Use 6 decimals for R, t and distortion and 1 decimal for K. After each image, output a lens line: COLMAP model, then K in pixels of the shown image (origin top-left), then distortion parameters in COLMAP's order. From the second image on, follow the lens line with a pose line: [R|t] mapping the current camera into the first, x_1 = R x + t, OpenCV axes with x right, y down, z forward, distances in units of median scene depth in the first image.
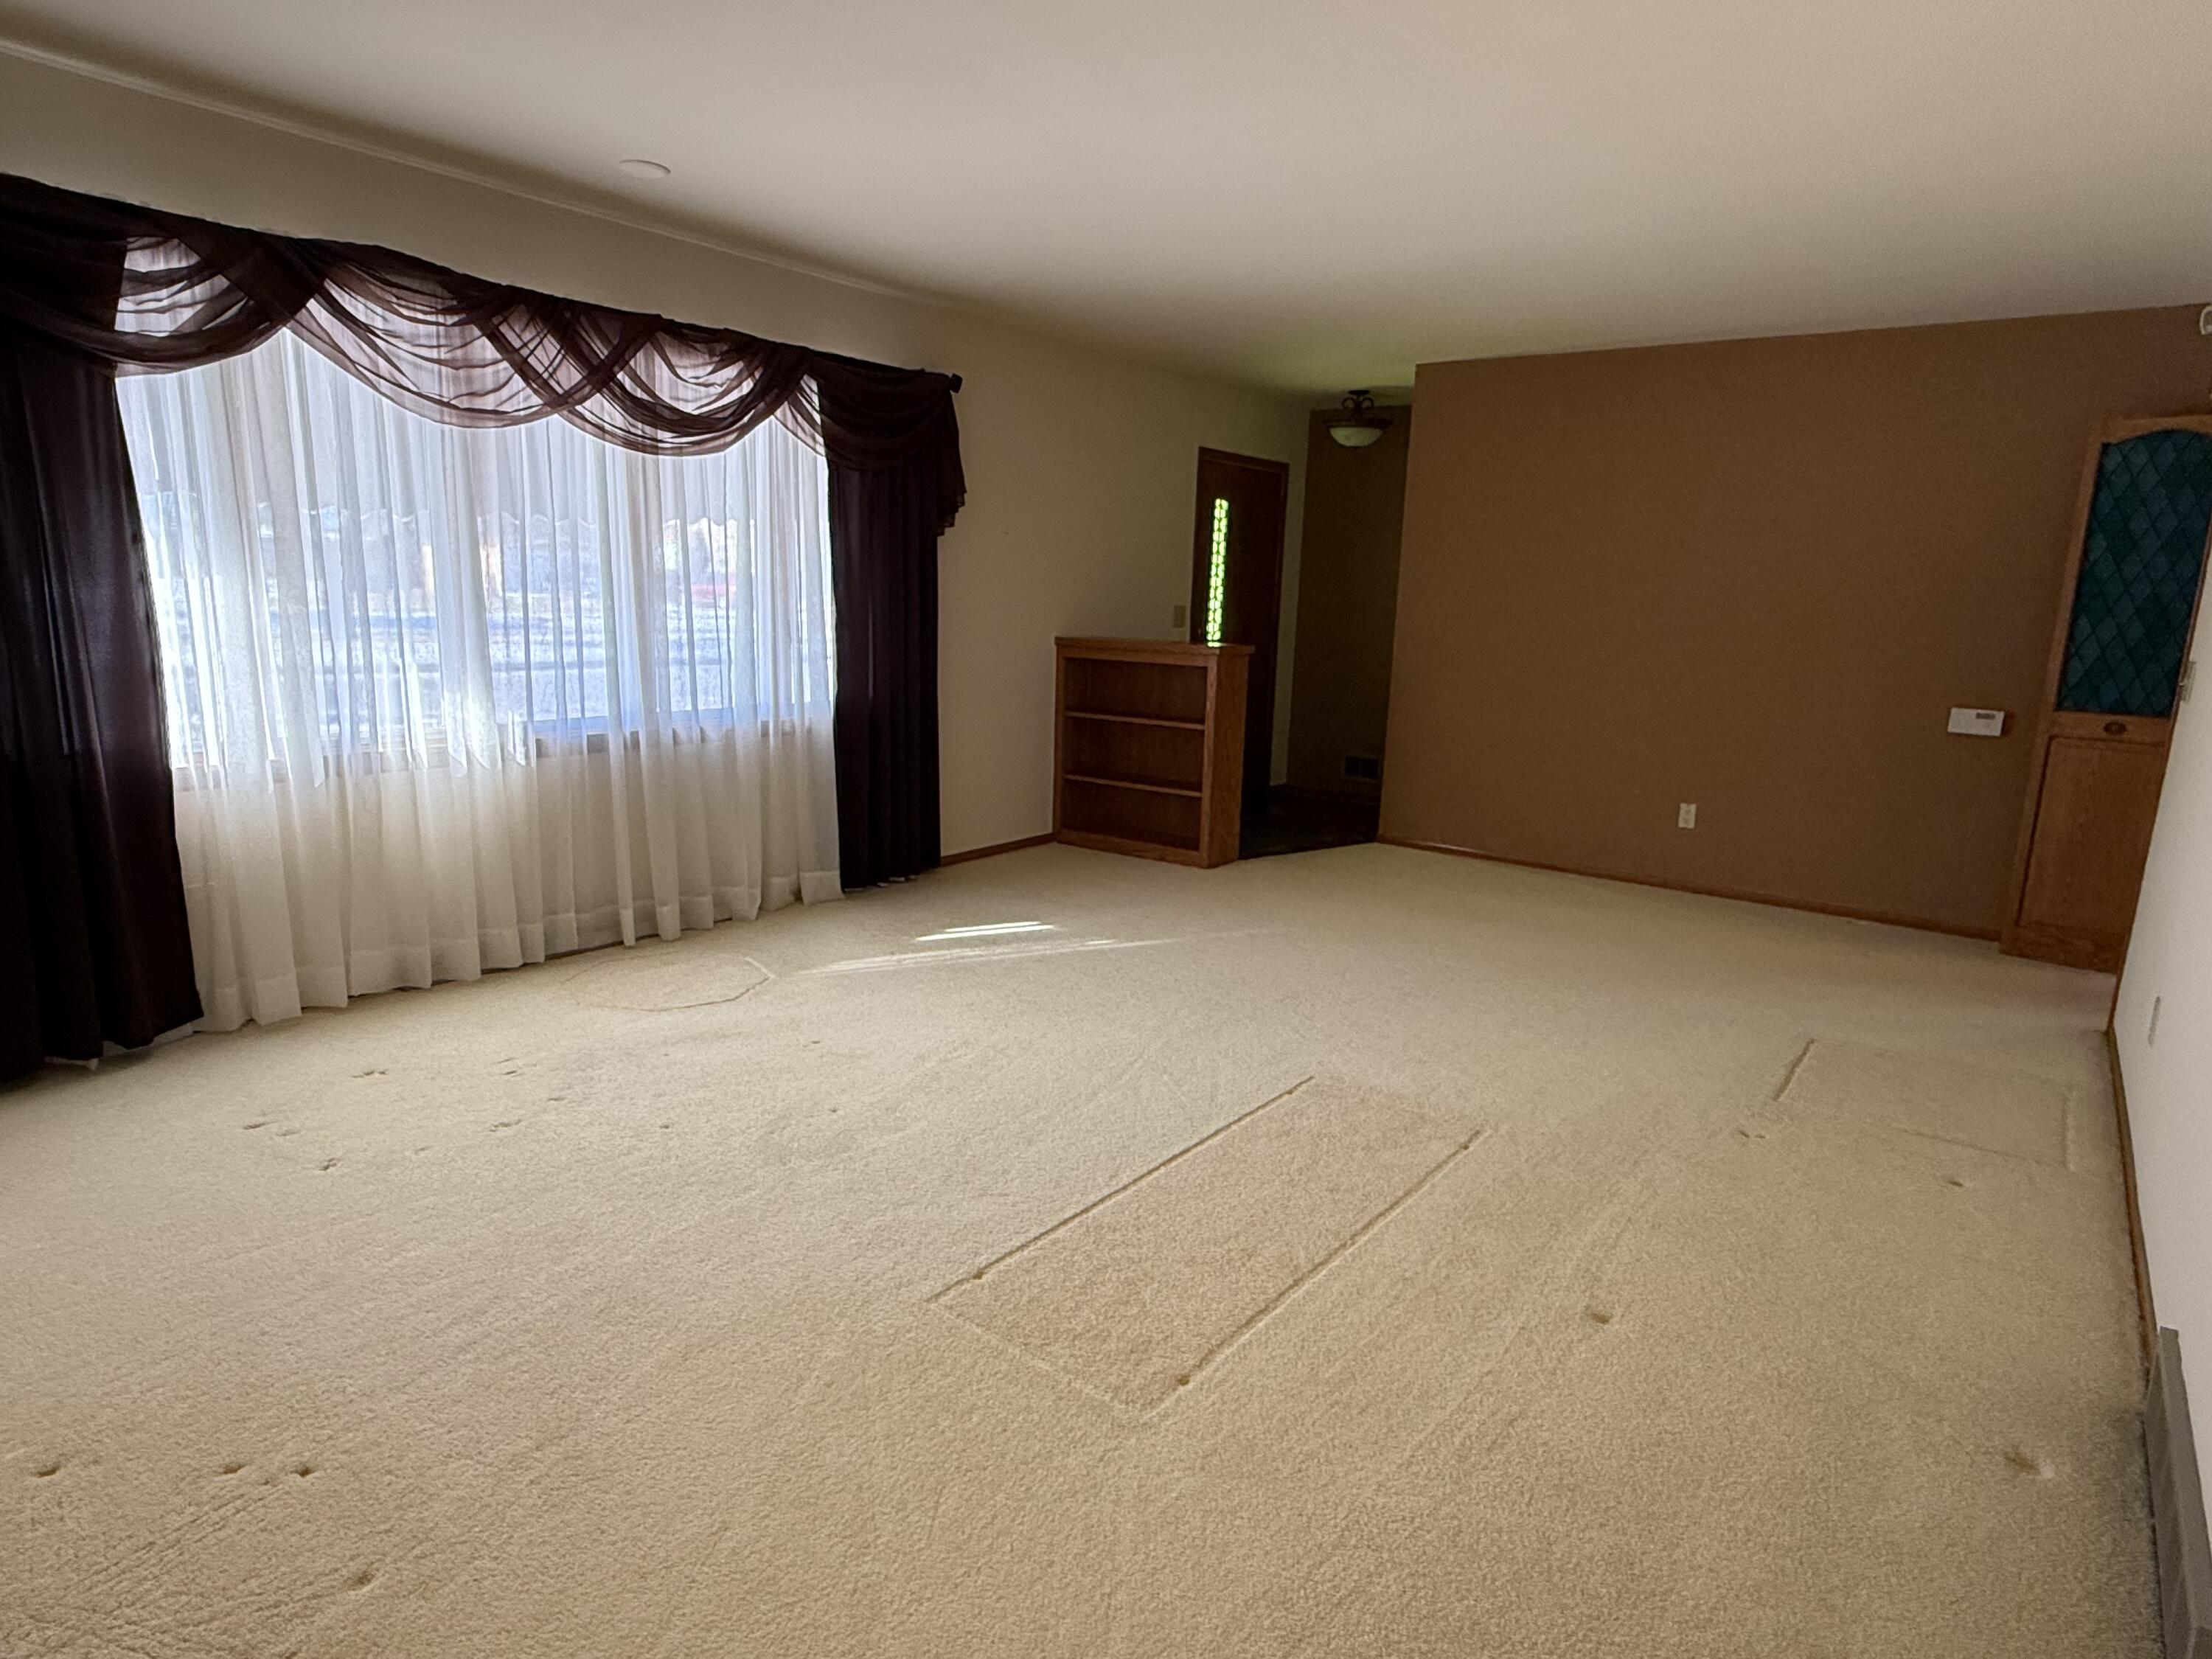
lens RADIAL K [[1247.1, 0, 1105.1], [0, 1247.1, 827.9], [0, 0, 1]] dist [-0.000471, -0.000960]
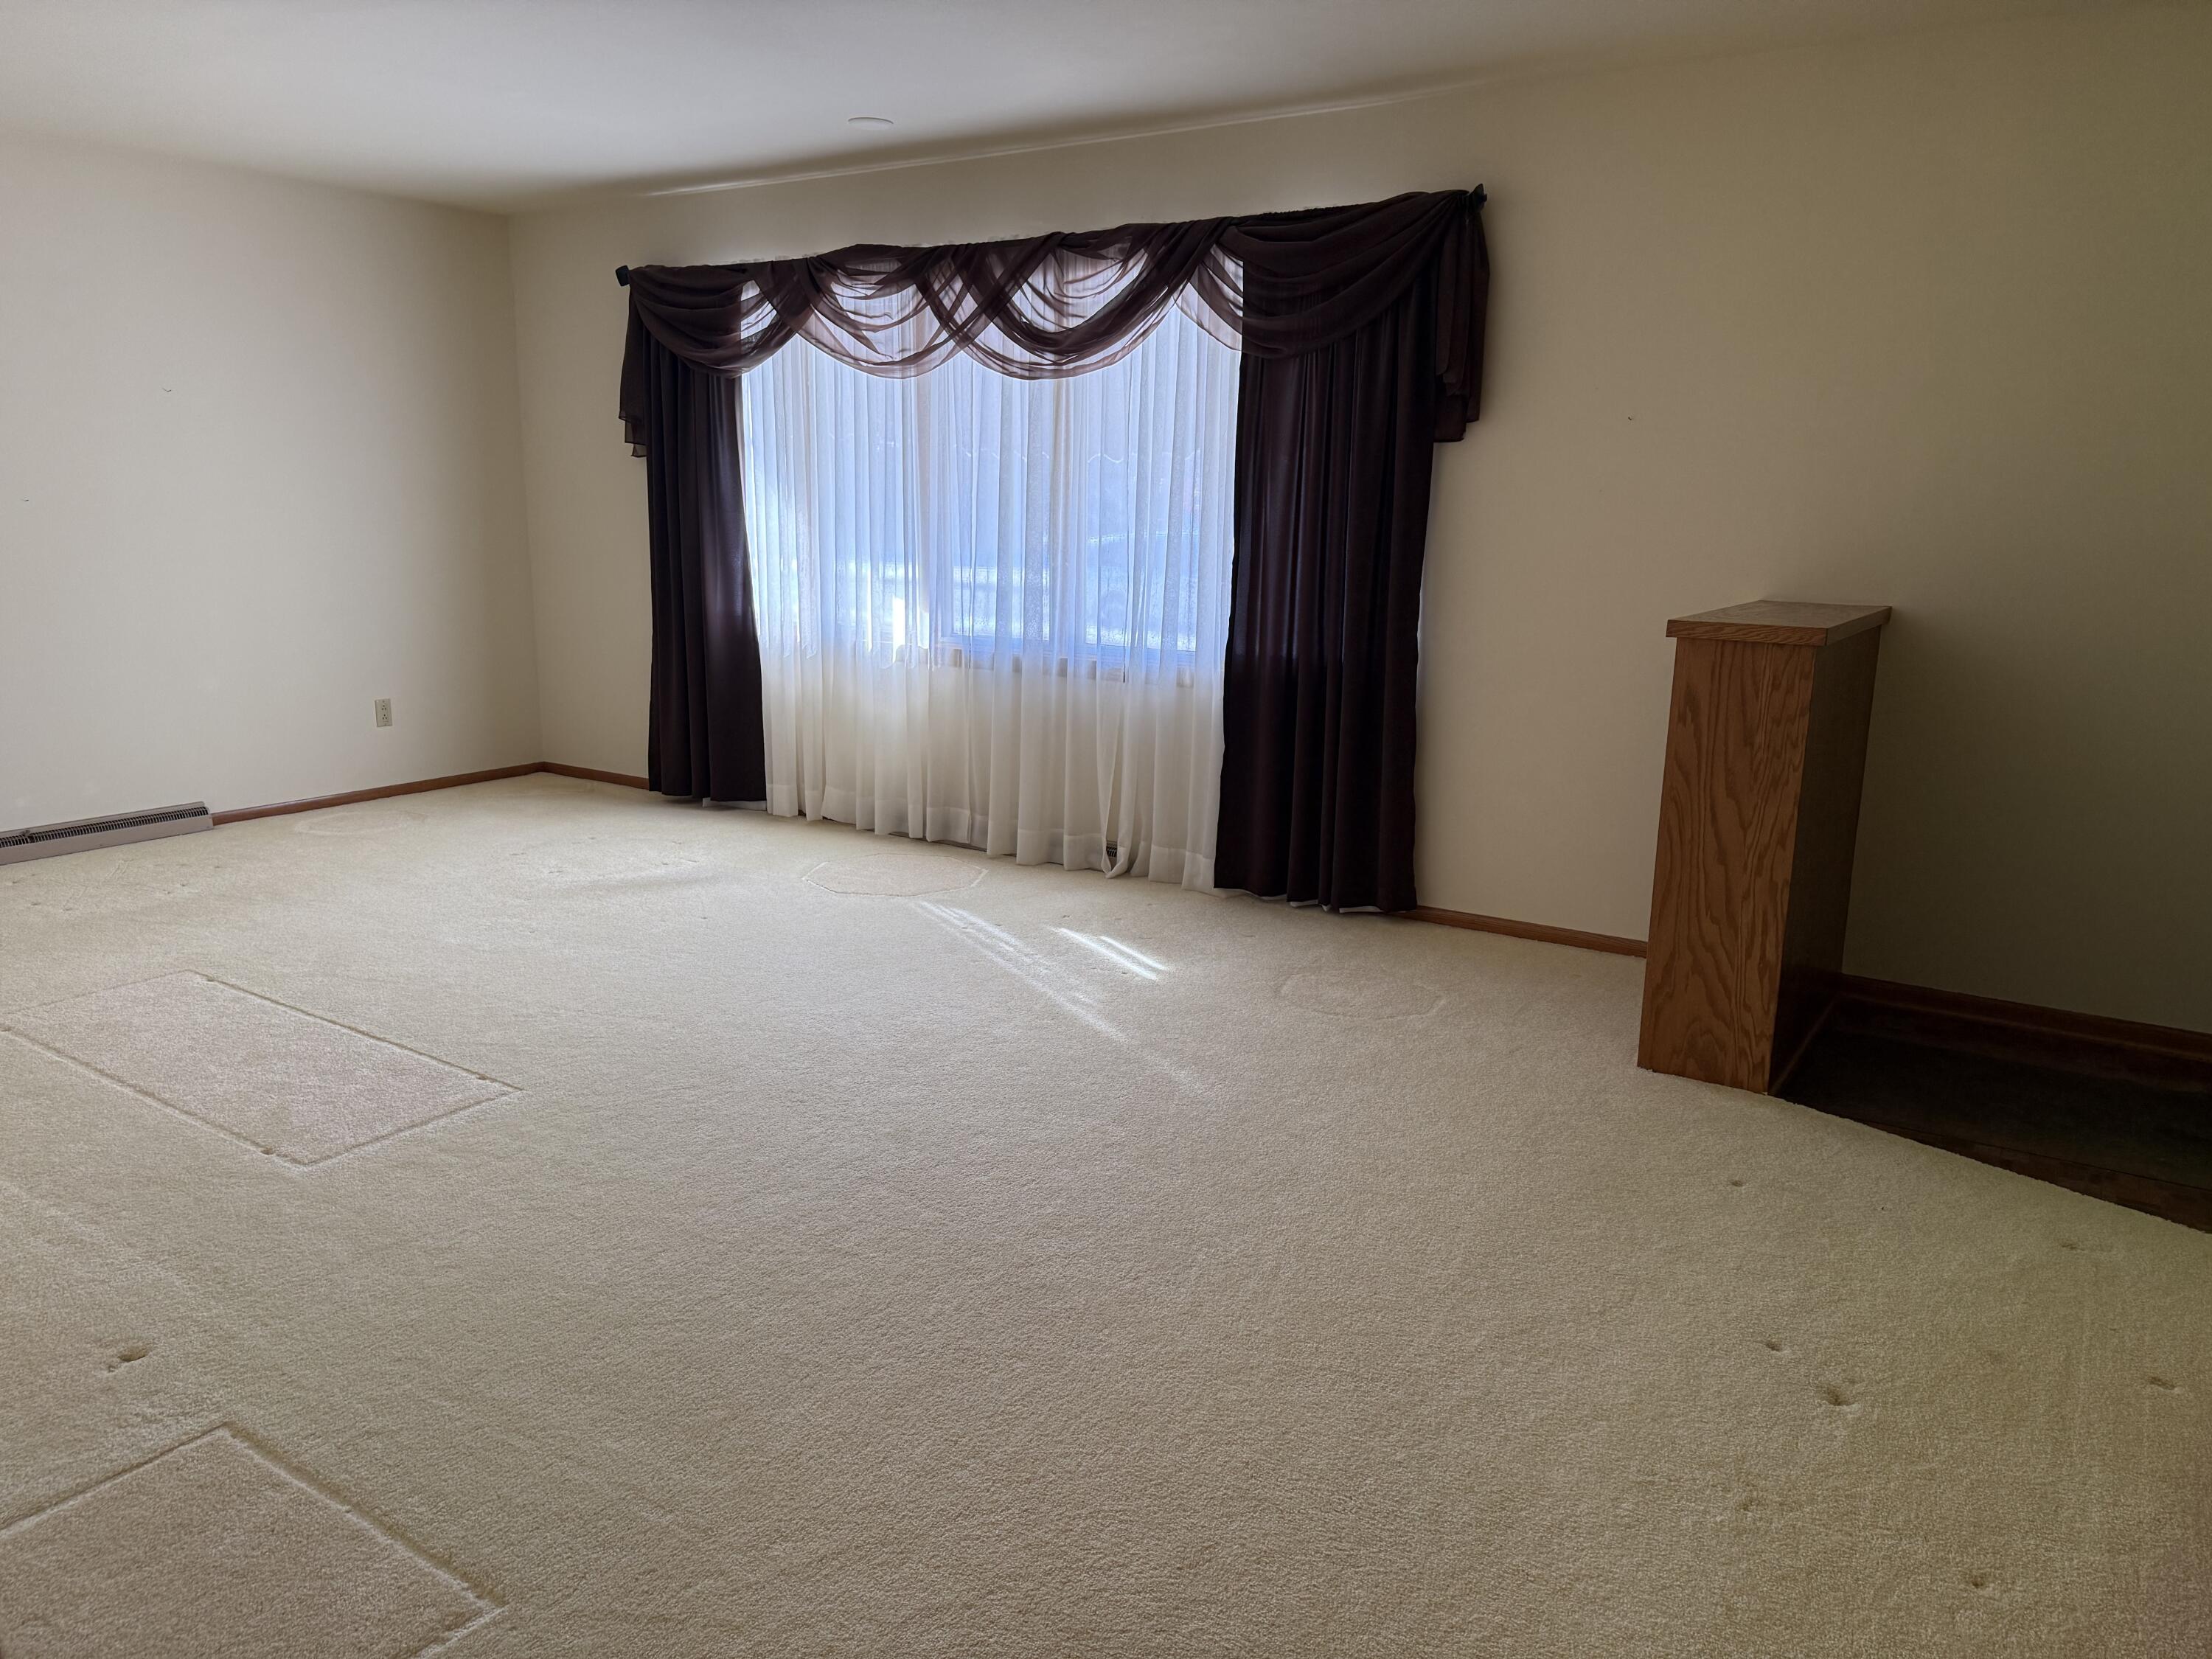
lens RADIAL K [[1549.7, 0, 1103.6], [0, 1549.7, 837.7], [0, 0, 1]] dist [0.035520, -0.013142]
pose [[0.063943, 0.183285, -0.980978, 0.825320], [-0.203804, 0.964671, 0.166953, -0.142948], [0.976921, 0.189252, 0.099038, 0.881193]]
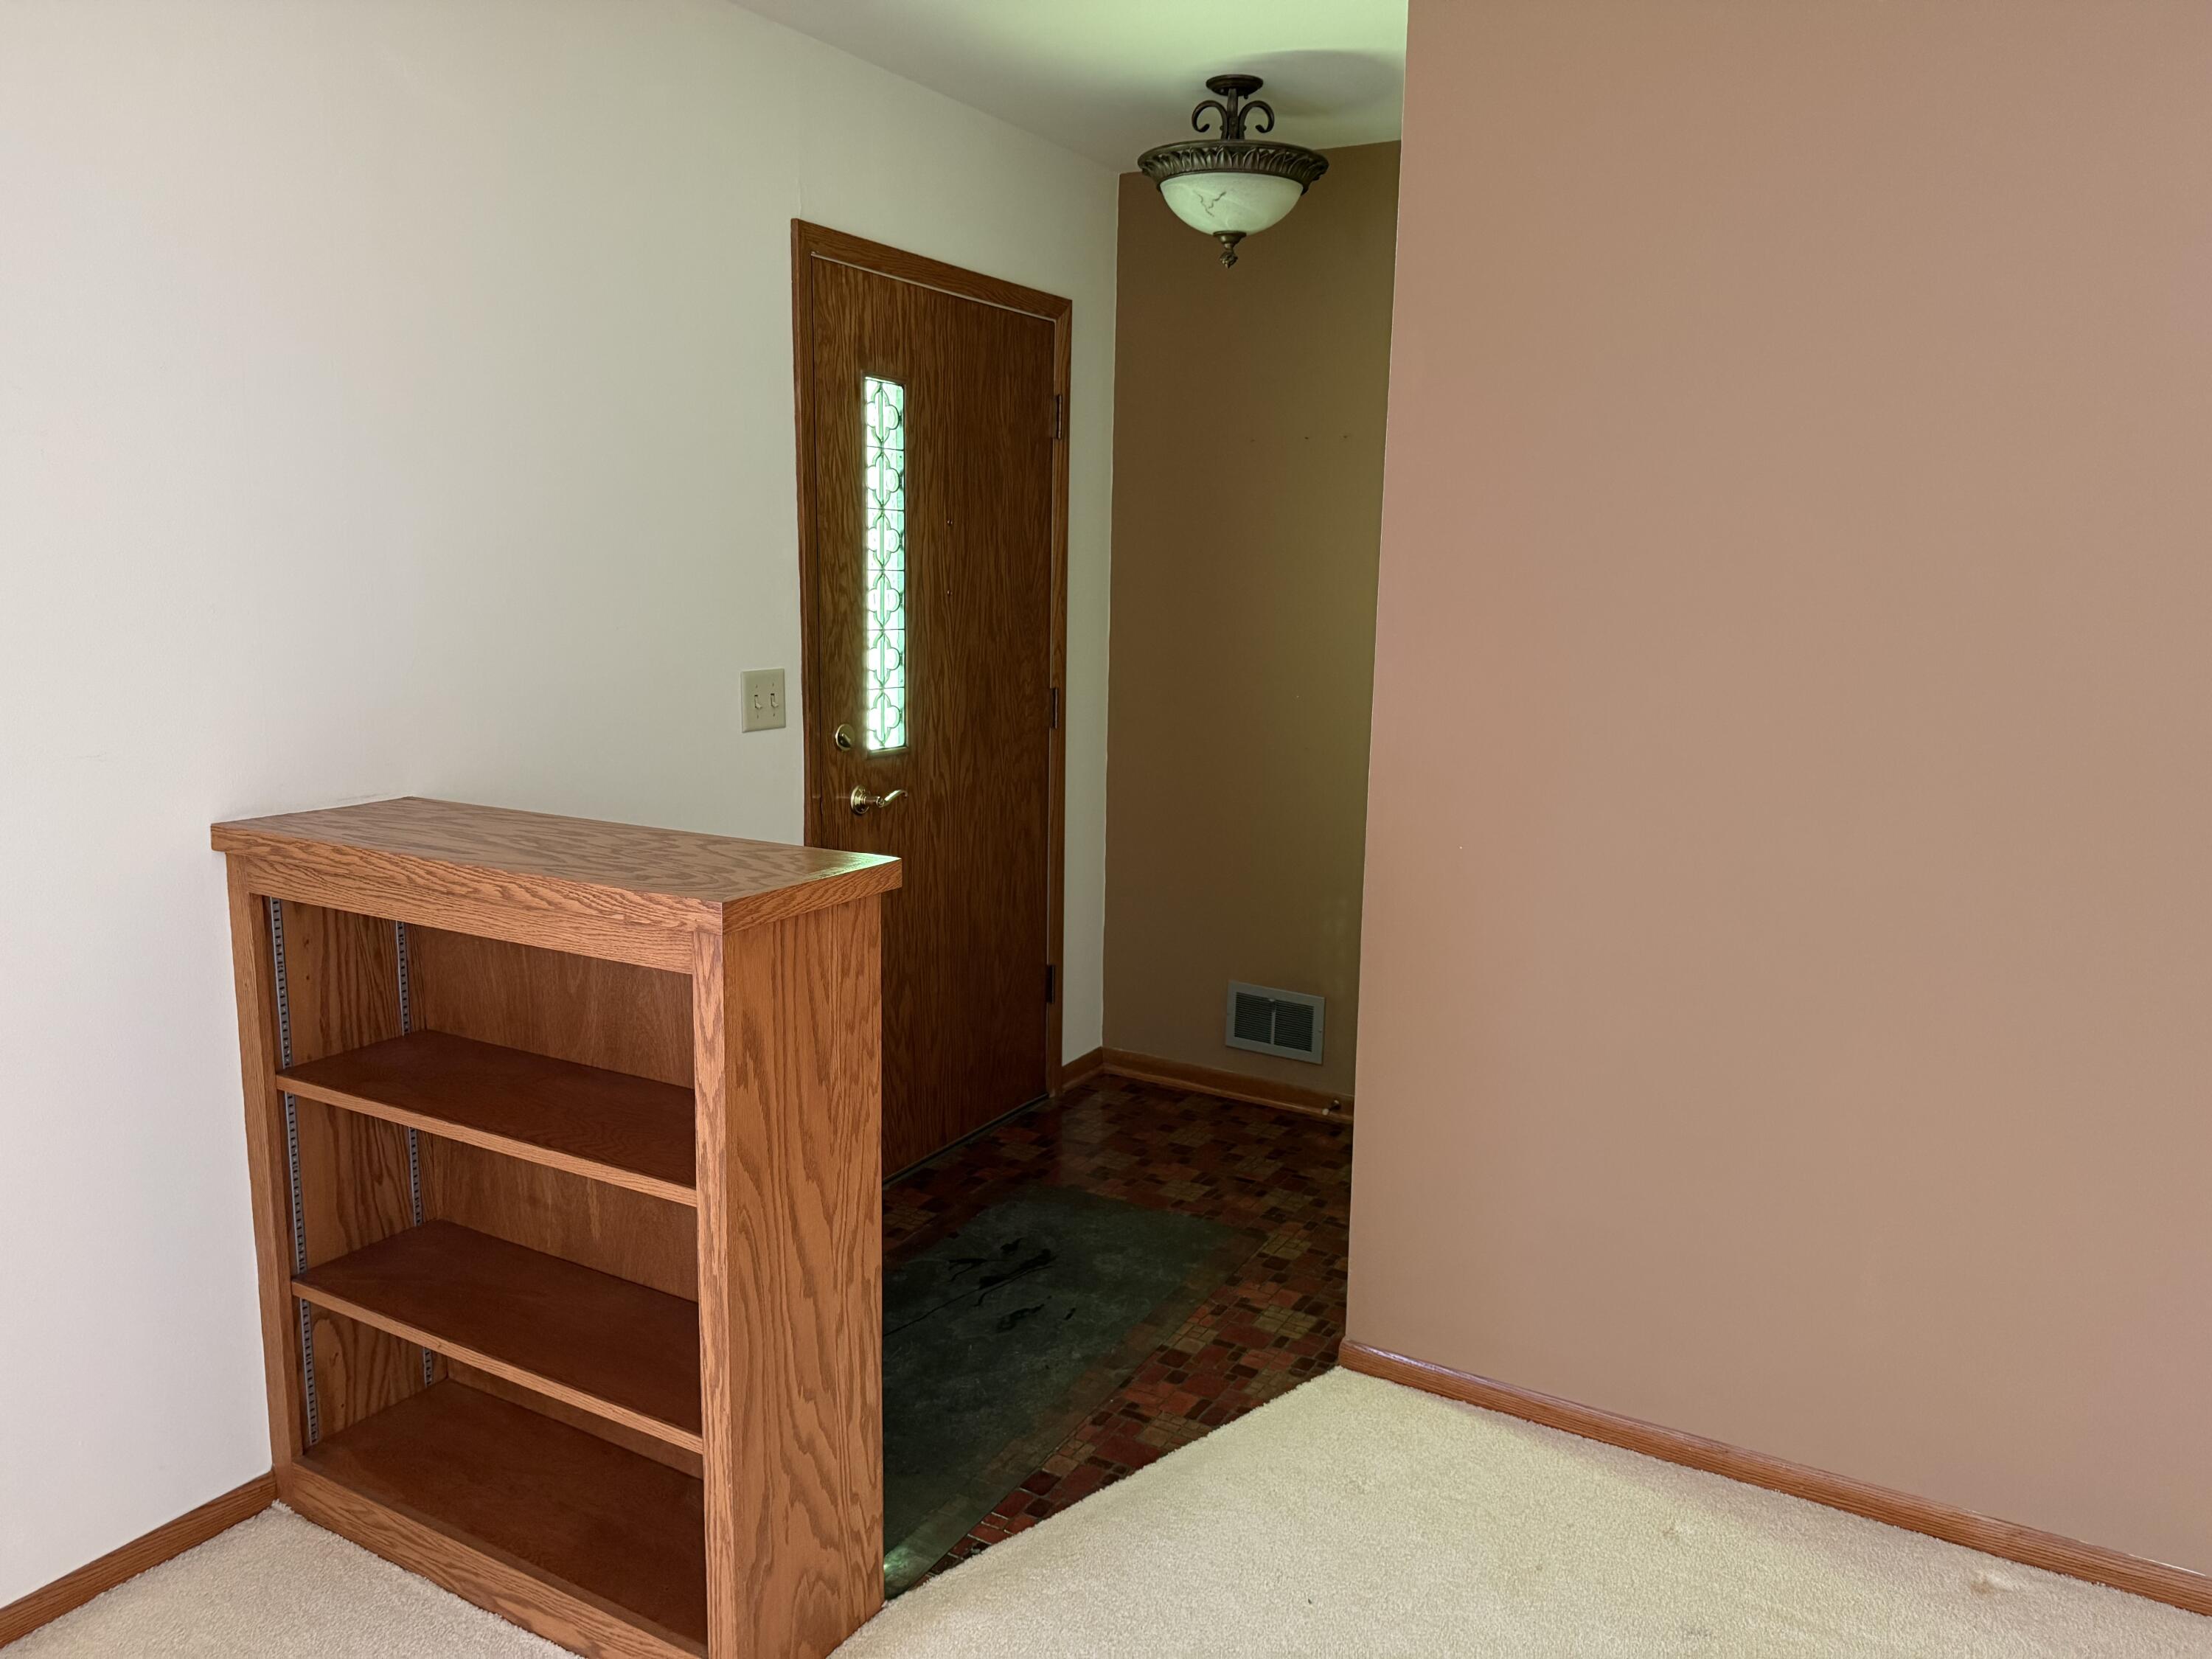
lens RADIAL K [[1549.7, 0, 1107.4], [0, 1549.7, 827.9], [0, 0, 1]] dist [0.035520, -0.013142]
pose [[0.992823, -0.035626, 0.114168, 0.156992], [0.038419, 0.999012, -0.022352, -0.179062], [-0.113258, 0.026578, 0.993210, 0.820940]]
